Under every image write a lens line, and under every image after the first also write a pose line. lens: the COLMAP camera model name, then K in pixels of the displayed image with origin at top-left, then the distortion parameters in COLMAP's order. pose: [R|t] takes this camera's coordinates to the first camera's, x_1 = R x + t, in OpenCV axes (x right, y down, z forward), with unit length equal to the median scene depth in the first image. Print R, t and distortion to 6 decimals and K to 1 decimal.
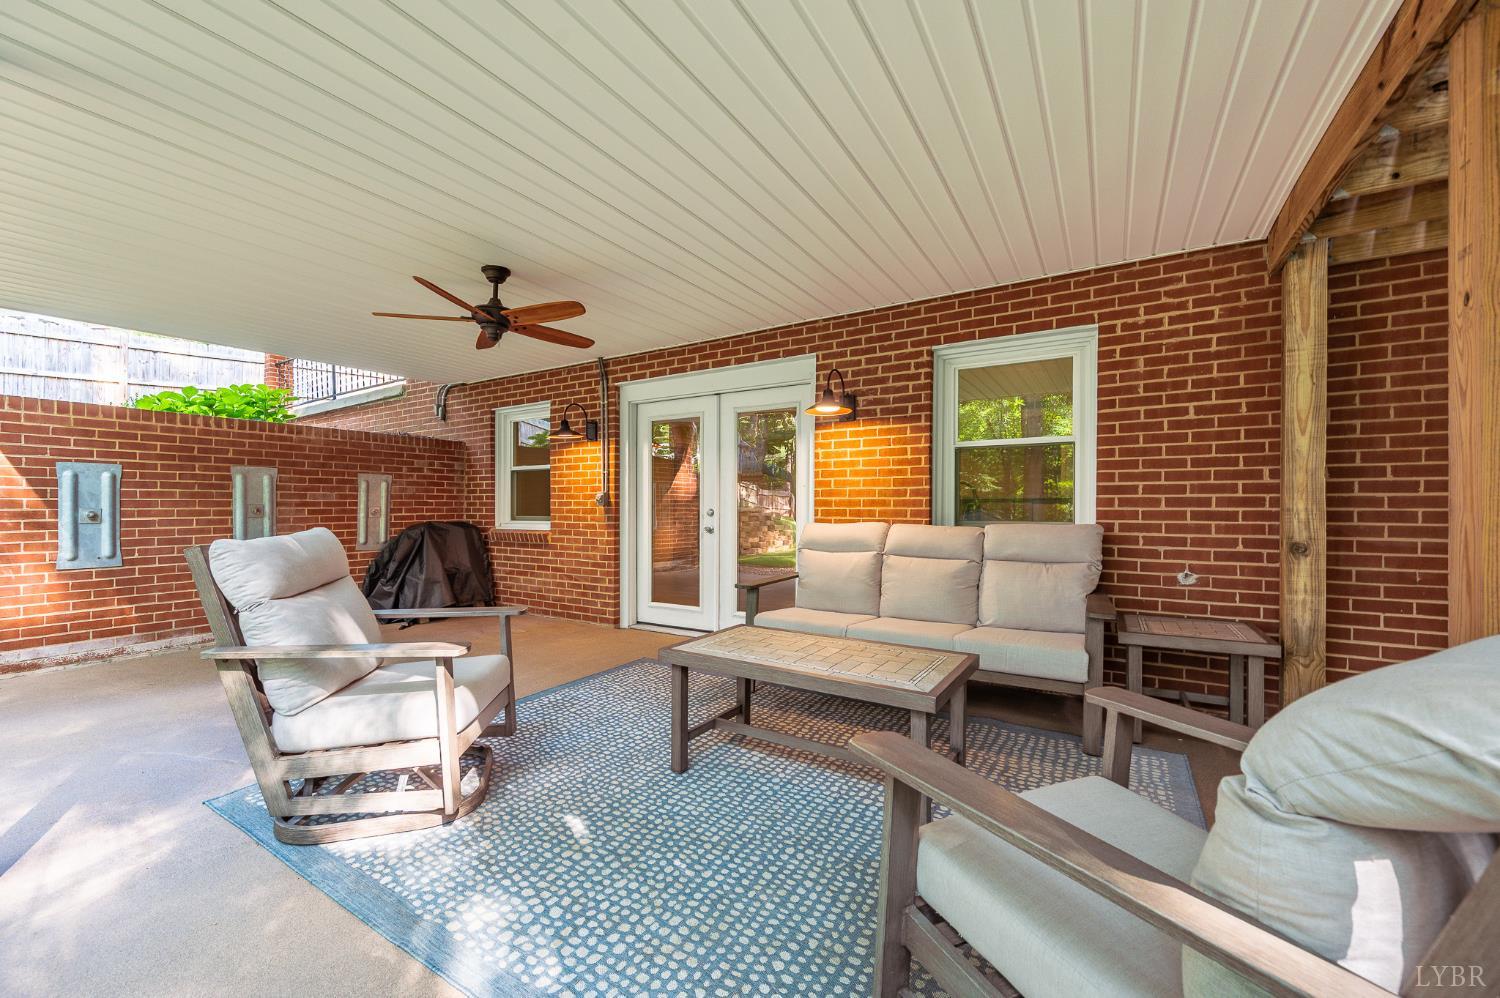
lens RADIAL K [[604.7, 0, 749.6], [0, 604.7, 498.0], [0, 0, 1]] dist [0.001187, -0.000248]
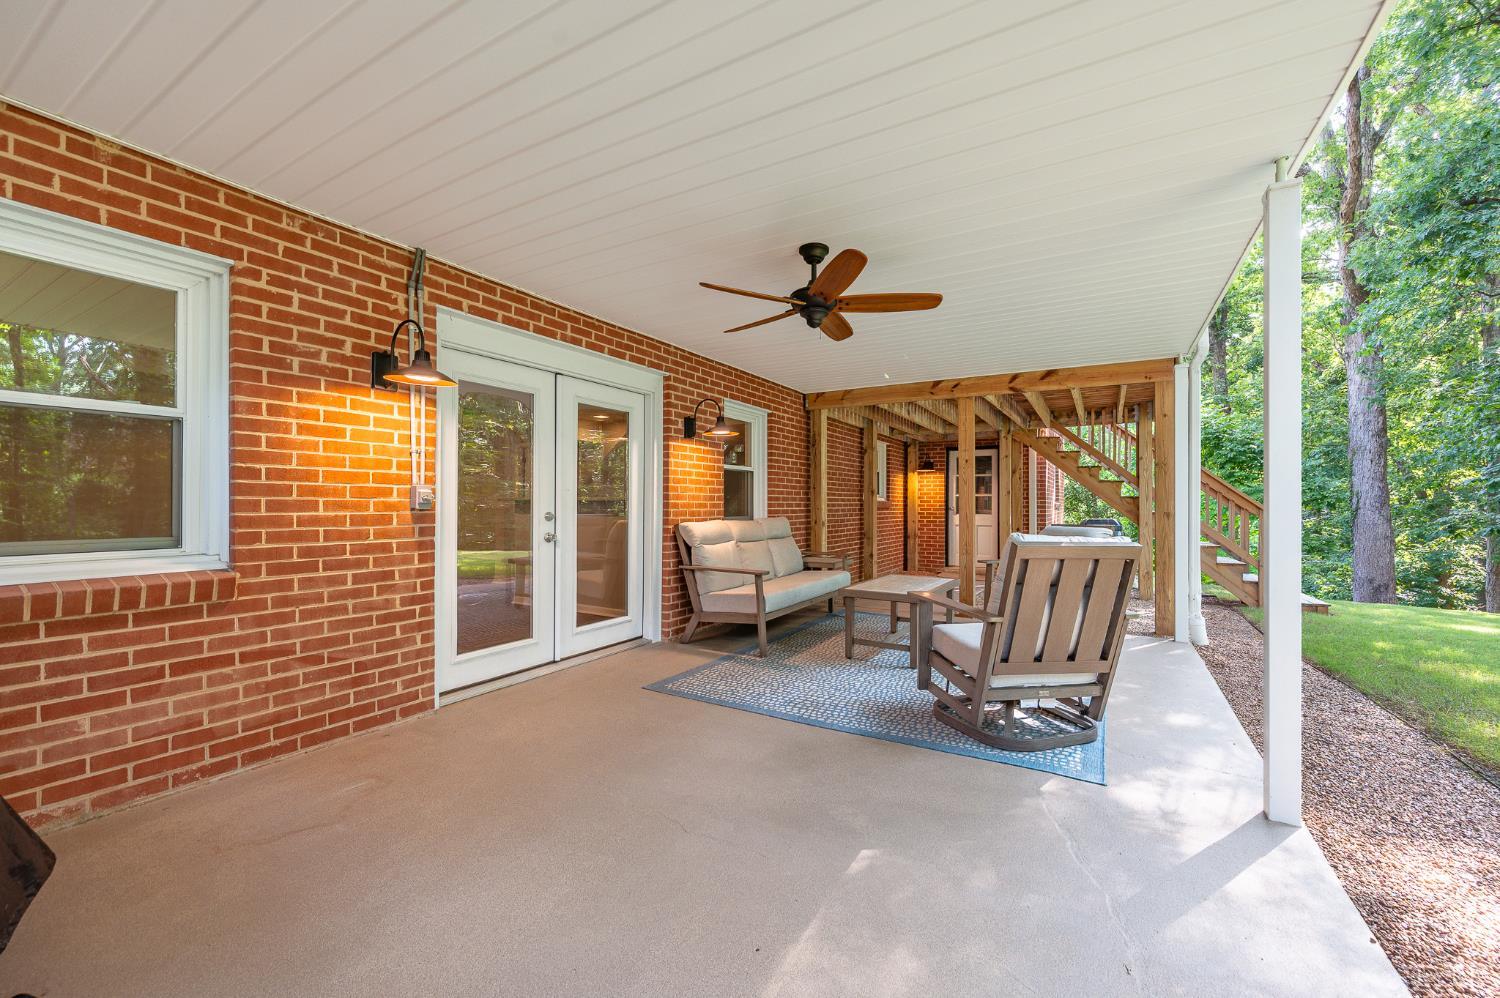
lens RADIAL K [[604.7, 0, 748.5], [0, 604.7, 504.4], [0, 0, 1]] dist [0.001187, -0.000248]
pose [[-0.024866, 0.003431, 0.999685, -1.117299], [-0.011061, 0.999932, -0.003707, 0.009584], [-0.999630, -0.011149, -0.024826, 0.951570]]
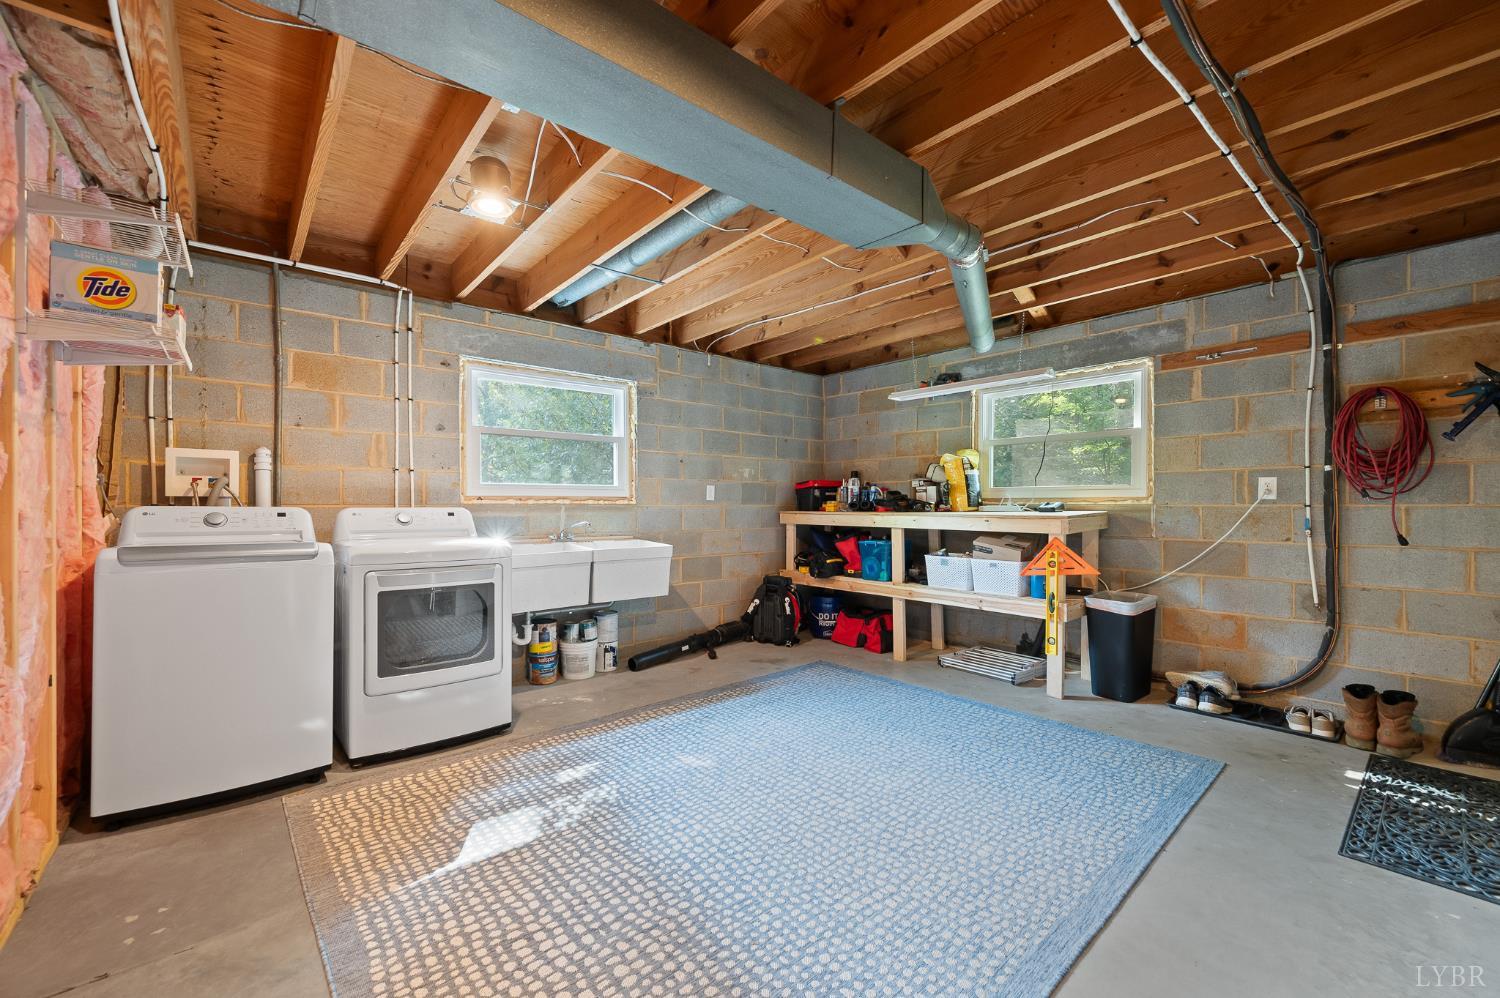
lens RADIAL K [[604.7, 0, 750.9], [0, 604.7, 503.8], [0, 0, 1]] dist [0.001187, -0.000248]
pose [[-0.295634, -0.004230, -0.955292, 0.612000], [-0.000871, 0.999991, -0.004159, -0.007706], [0.955301, -0.000398, -0.295635, 0.774841]]
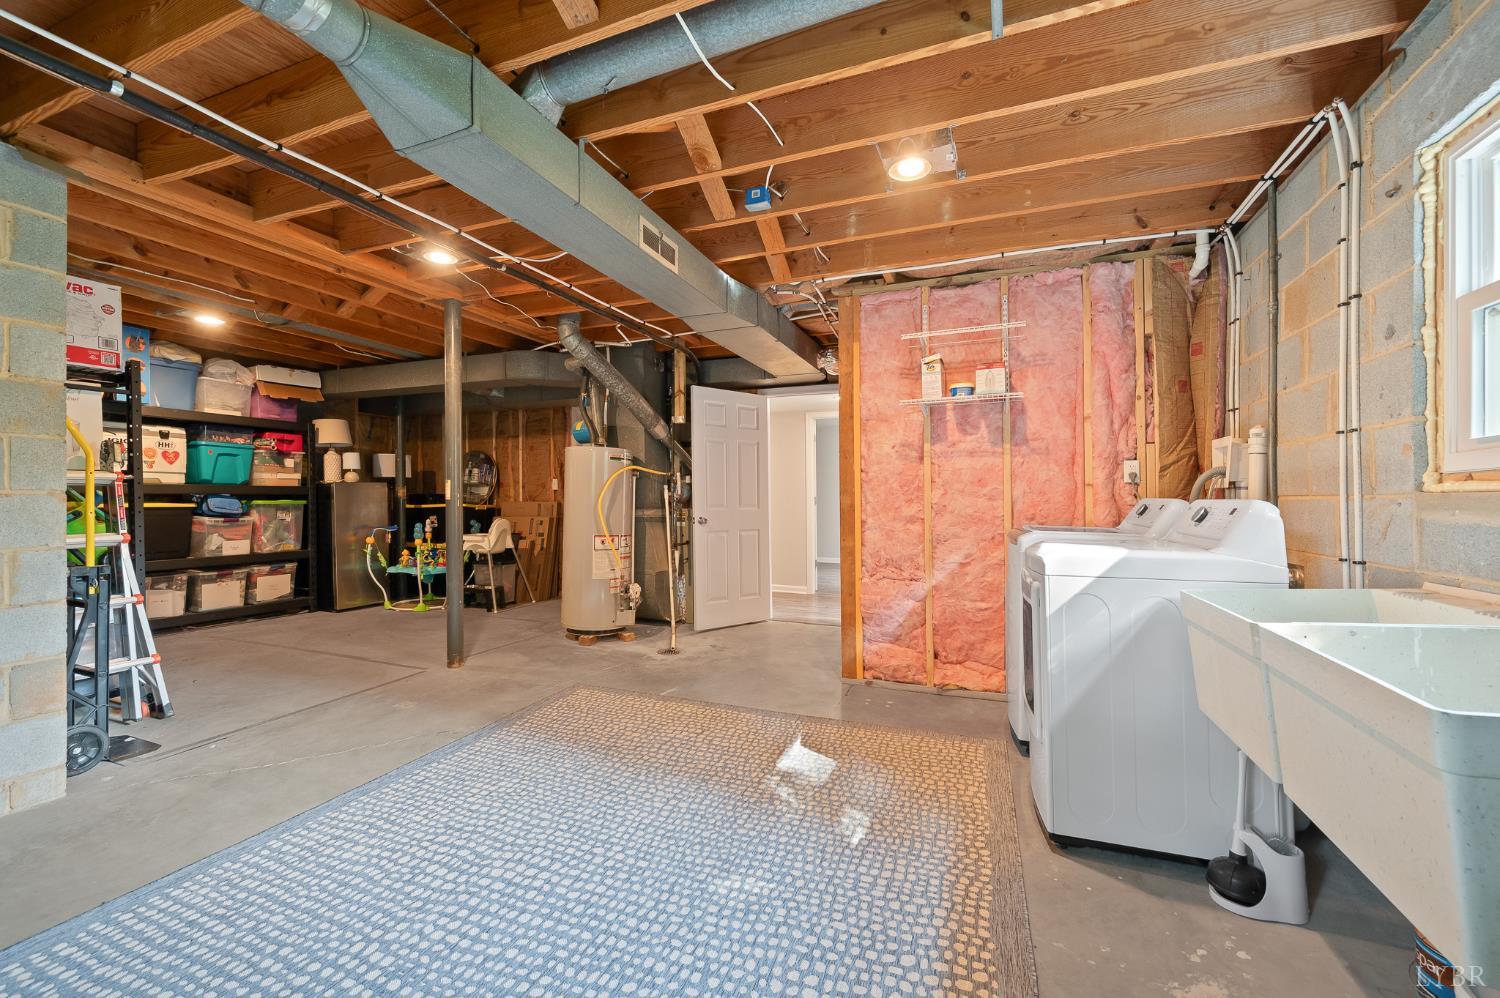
lens RADIAL K [[604.7, 0, 745.4], [0, 604.7, 497.7], [0, 0, 1]] dist [0.001187, -0.000248]
pose [[-0.187030, -0.000451, 0.982354, -0.489673], [-0.001465, 0.999999, 0.000180, -0.006244], [-0.982353, -0.001406, -0.187030, 0.590009]]
